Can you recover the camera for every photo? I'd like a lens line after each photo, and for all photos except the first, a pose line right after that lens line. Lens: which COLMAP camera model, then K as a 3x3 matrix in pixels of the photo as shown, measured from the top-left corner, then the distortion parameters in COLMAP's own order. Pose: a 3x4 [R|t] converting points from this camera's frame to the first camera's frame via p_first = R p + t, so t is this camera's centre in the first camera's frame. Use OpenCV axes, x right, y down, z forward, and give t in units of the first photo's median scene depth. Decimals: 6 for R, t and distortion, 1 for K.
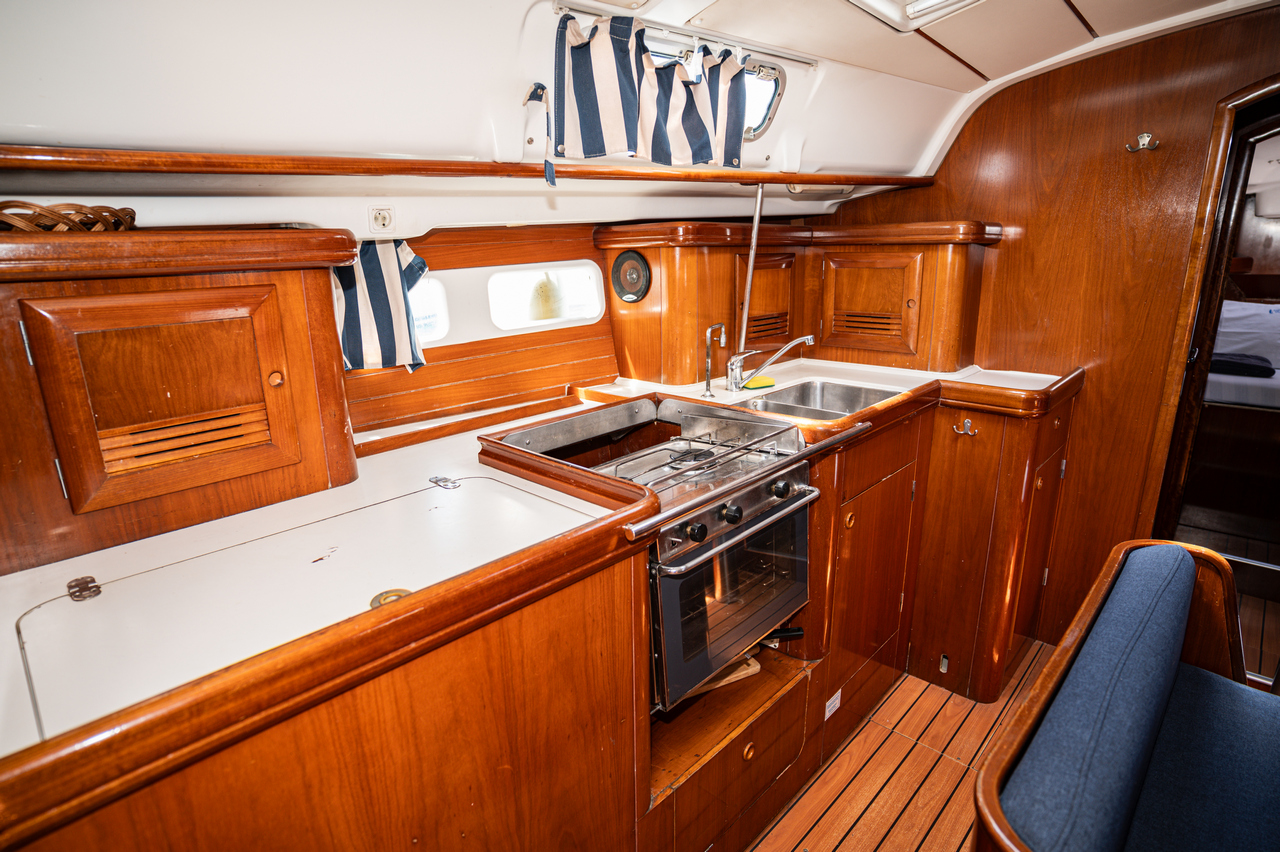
lens RADIAL K [[638.4, 0, 663.5], [0, 638.4, 432.4], [0, 0, 1]] dist [-0.083486, 0.038815]
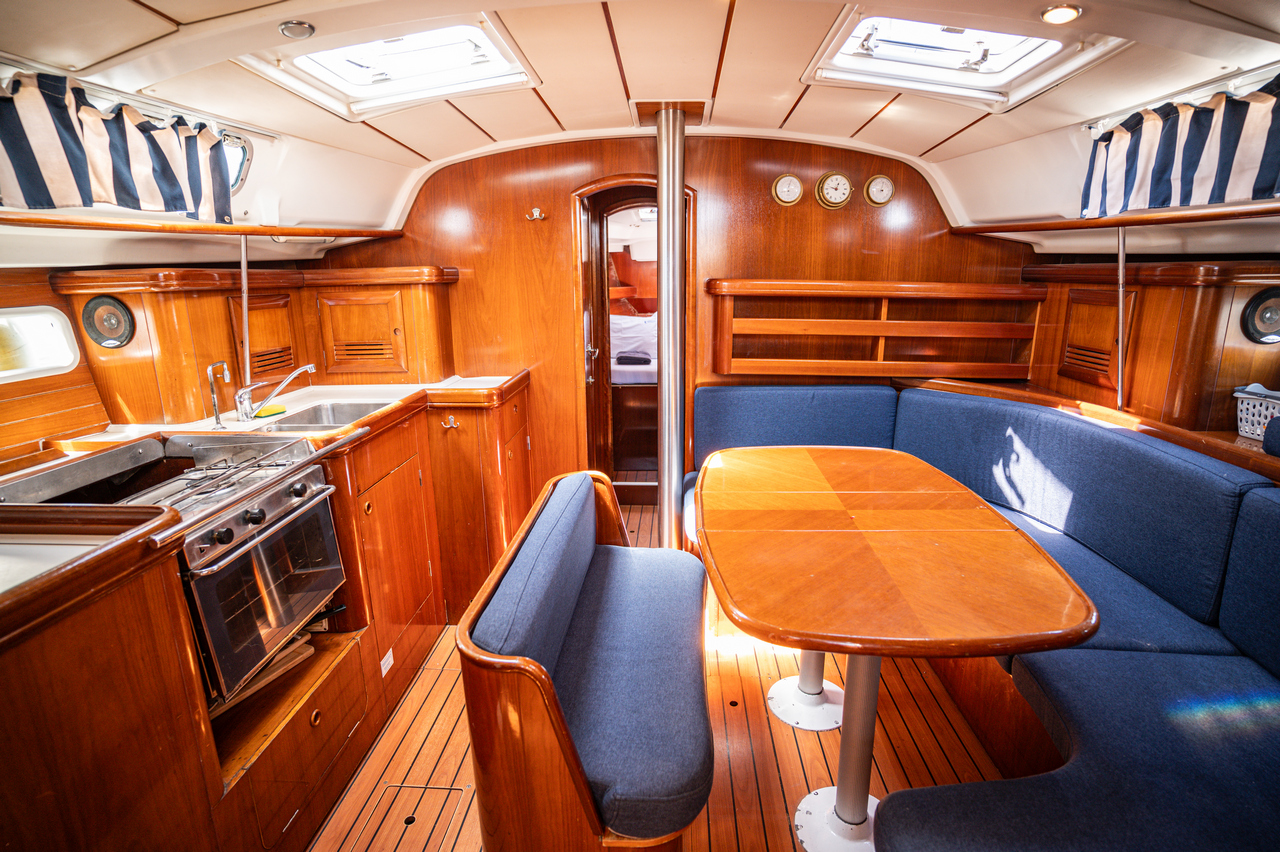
lens RADIAL K [[638.4, 0, 663.5], [0, 638.4, 432.4], [0, 0, 1]] dist [-0.083486, 0.038815]
pose [[0.770355, -0.145802, 0.620722, -0.000865], [0.171623, 0.984991, 0.018370, 0.059967], [-0.614084, 0.092379, 0.783816, -0.285917]]
